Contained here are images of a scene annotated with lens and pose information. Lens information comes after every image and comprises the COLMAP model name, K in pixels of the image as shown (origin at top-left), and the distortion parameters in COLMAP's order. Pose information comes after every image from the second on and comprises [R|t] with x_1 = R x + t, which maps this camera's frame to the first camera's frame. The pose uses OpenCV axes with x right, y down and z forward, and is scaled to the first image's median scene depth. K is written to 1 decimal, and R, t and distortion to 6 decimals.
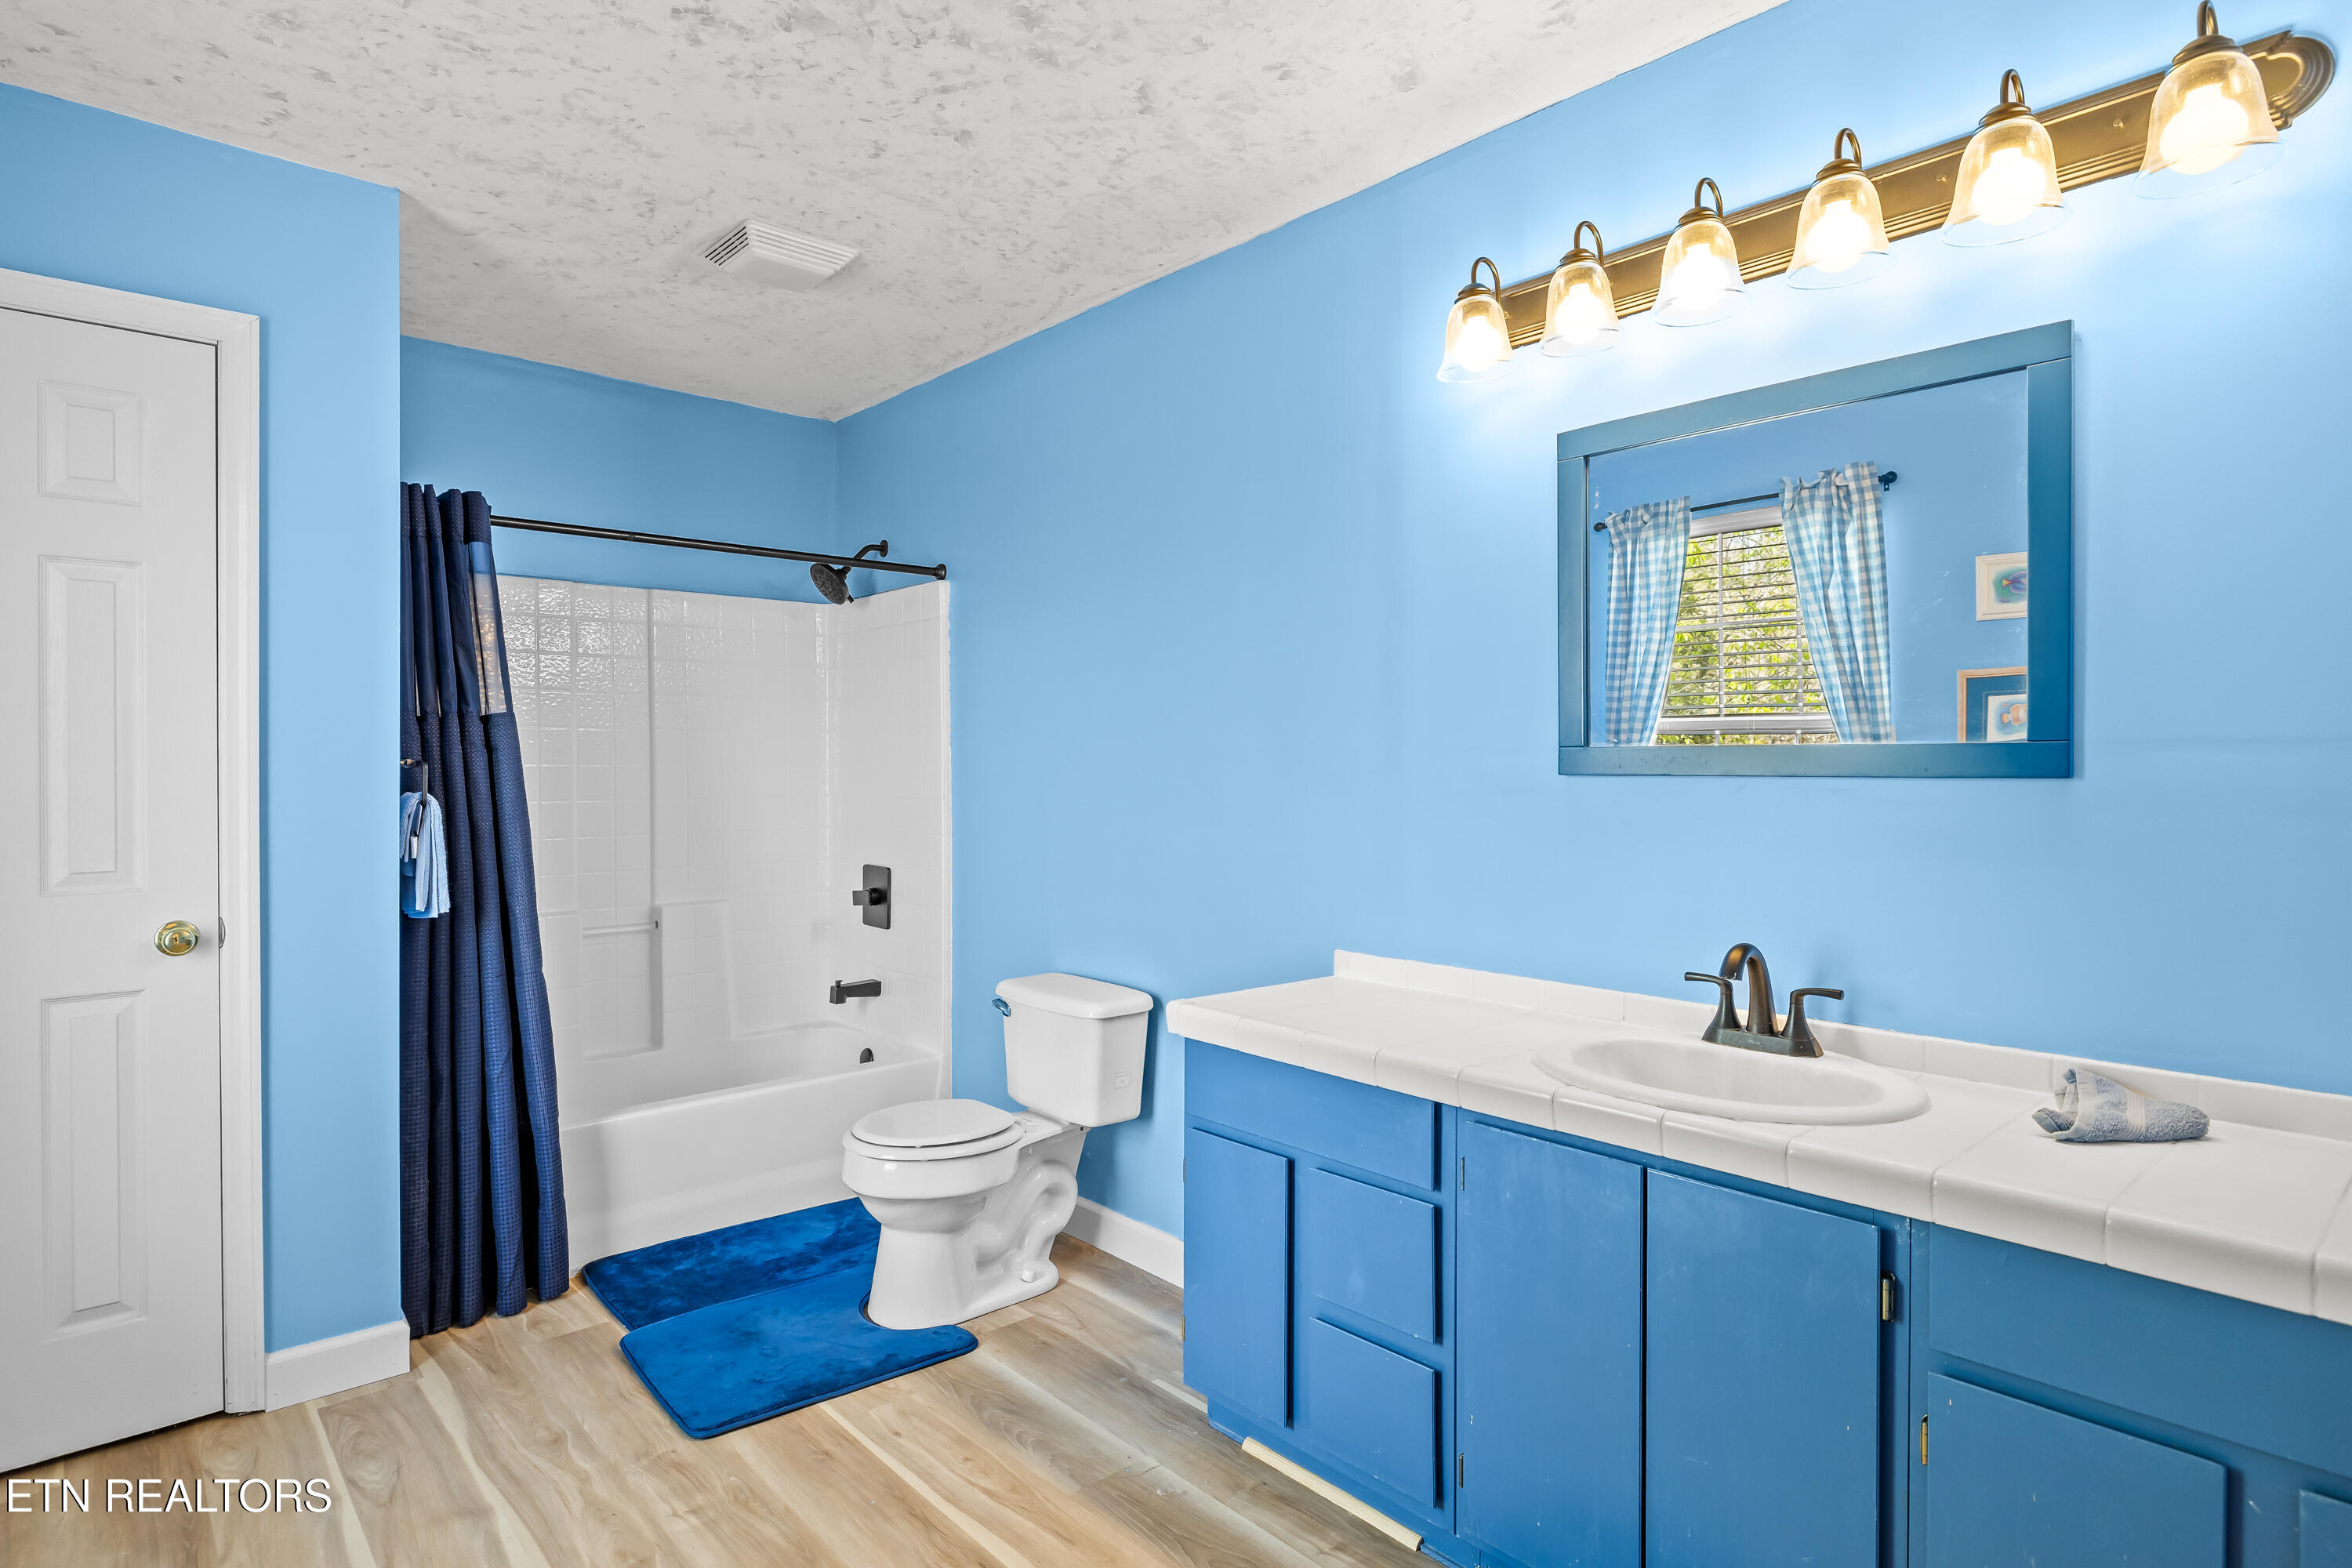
lens RADIAL K [[1178.5, 0, 1176.0], [0, 1178.5, 784.0], [0, 0, 1]] dist [-0.026708, 0.000165]
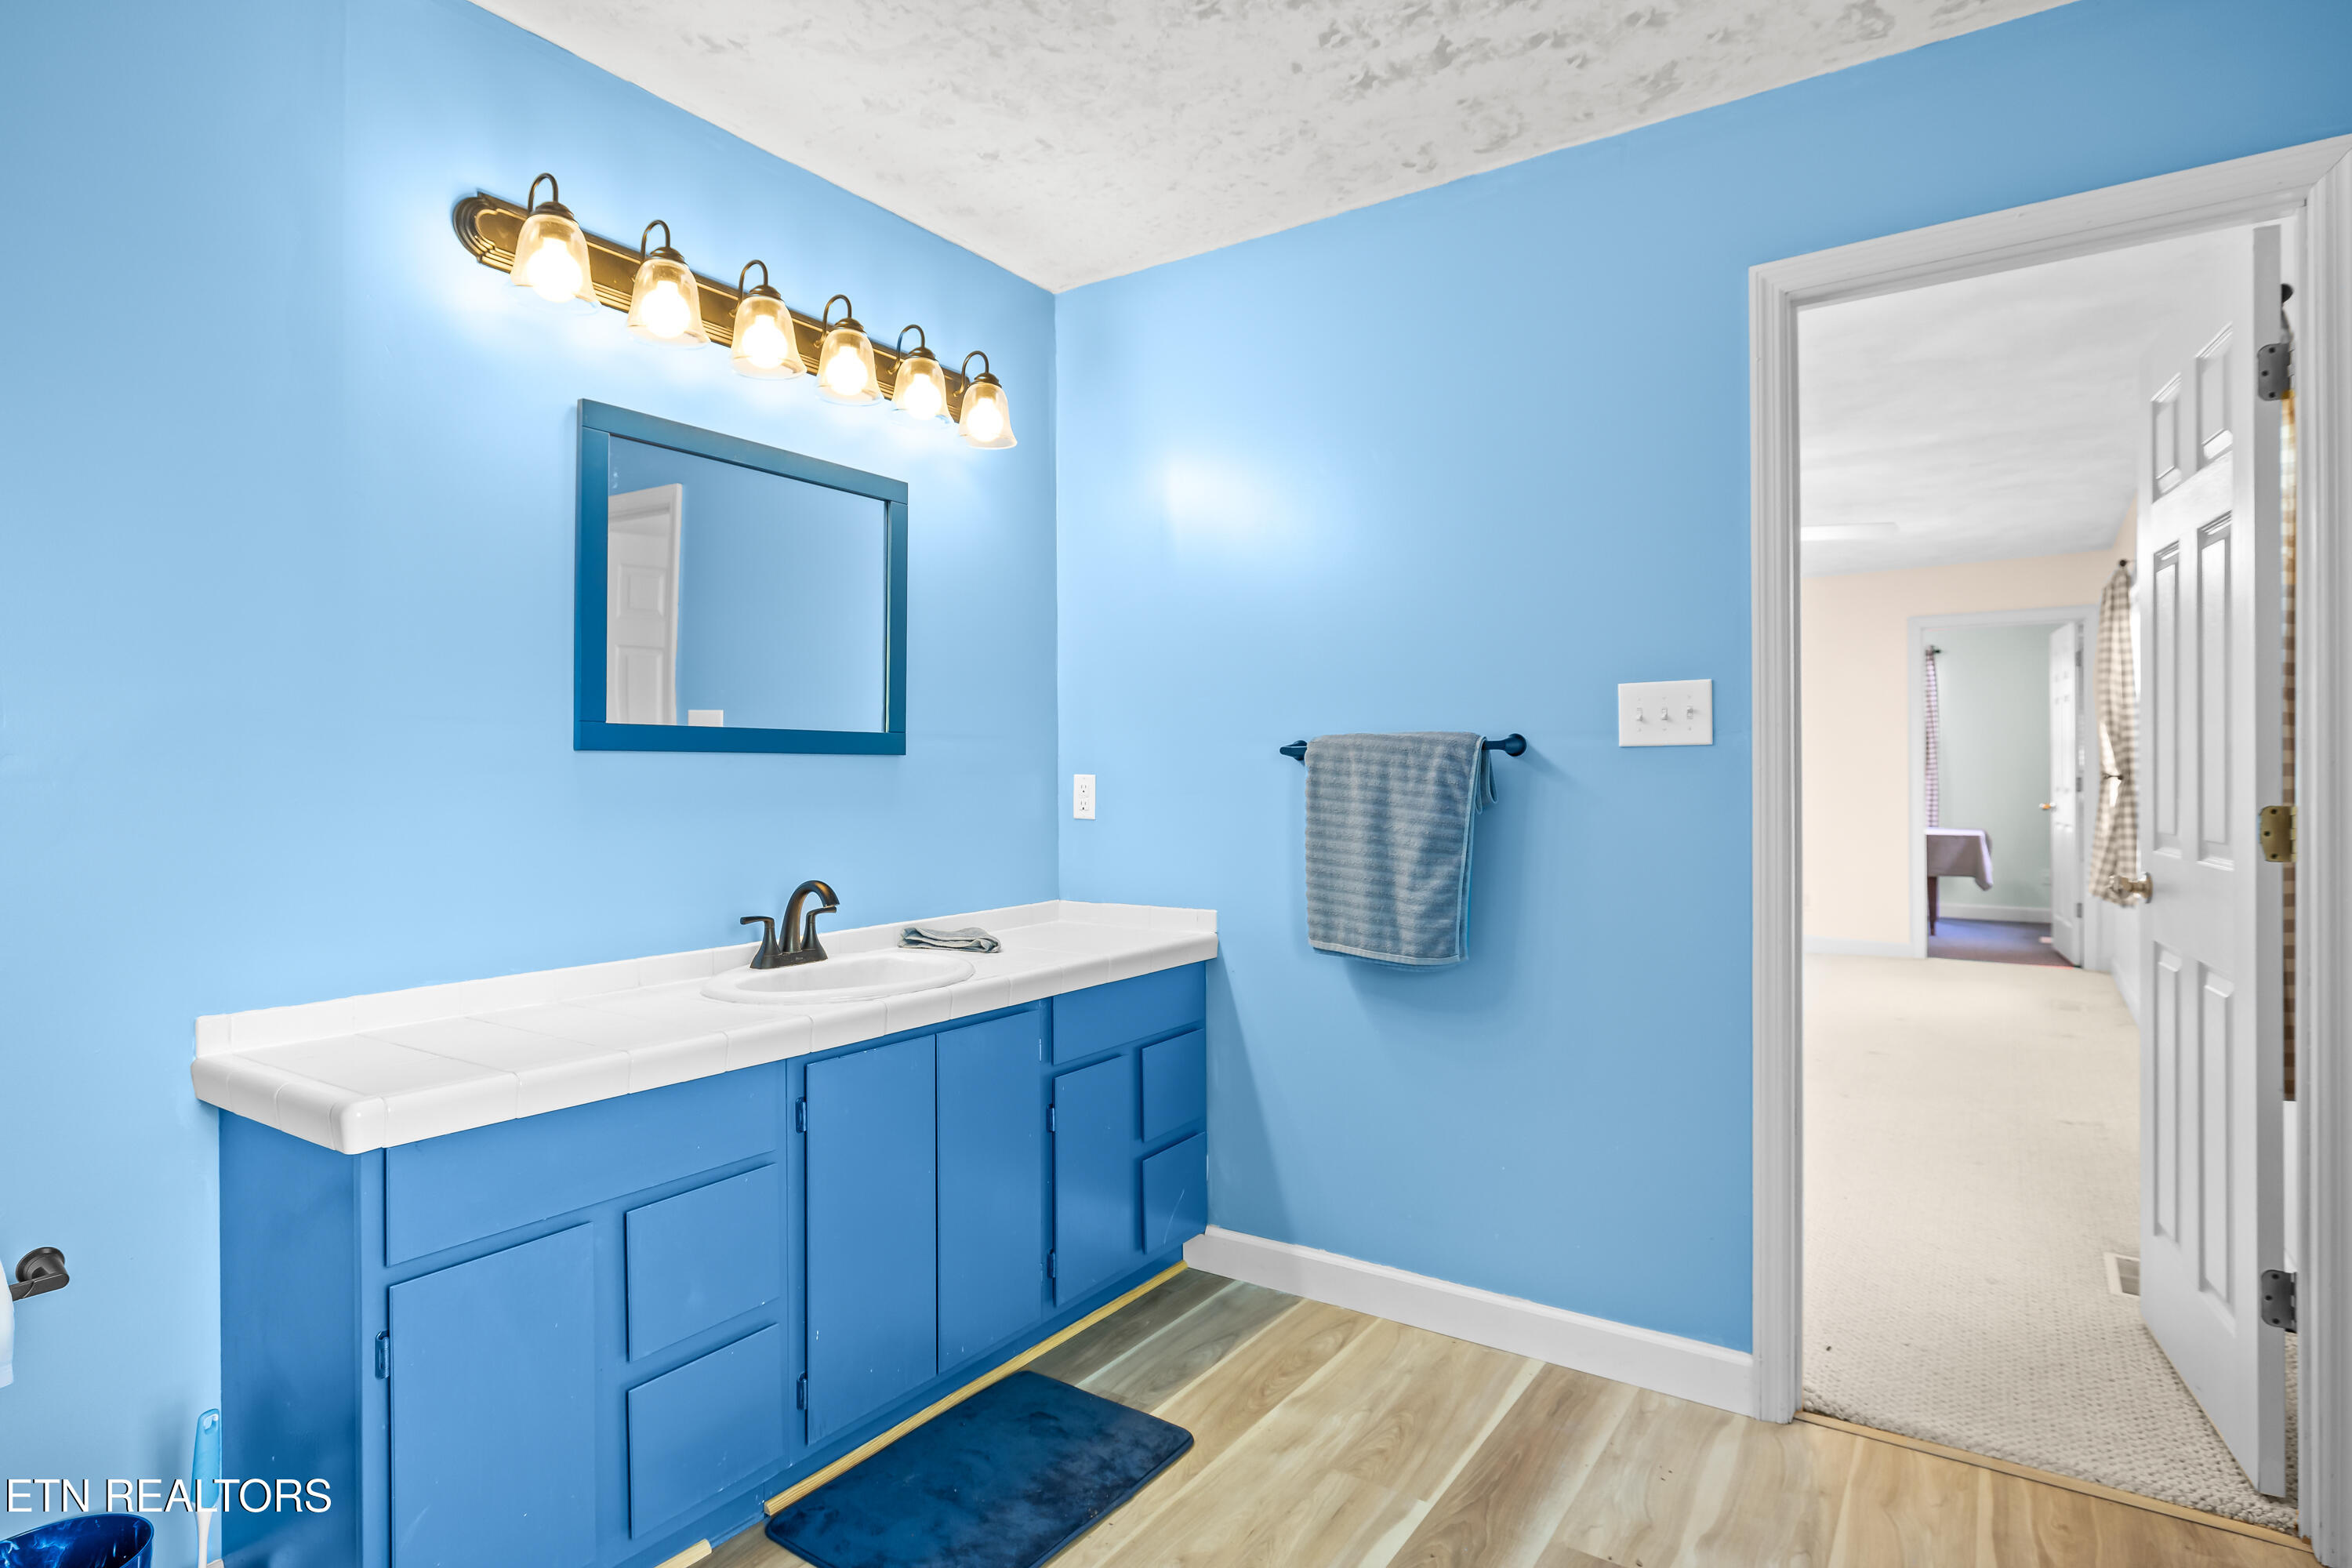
lens RADIAL K [[1245.1, 0, 1174.0], [0, 1245.1, 769.1], [0, 0, 1]] dist [0.024827, 0.000146]
pose [[-0.240161, -0.005728, 0.970716, -0.908641], [0.009111, 0.999925, 0.008154, 0.003665], [-0.970690, 0.010802, -0.240091, 0.884449]]
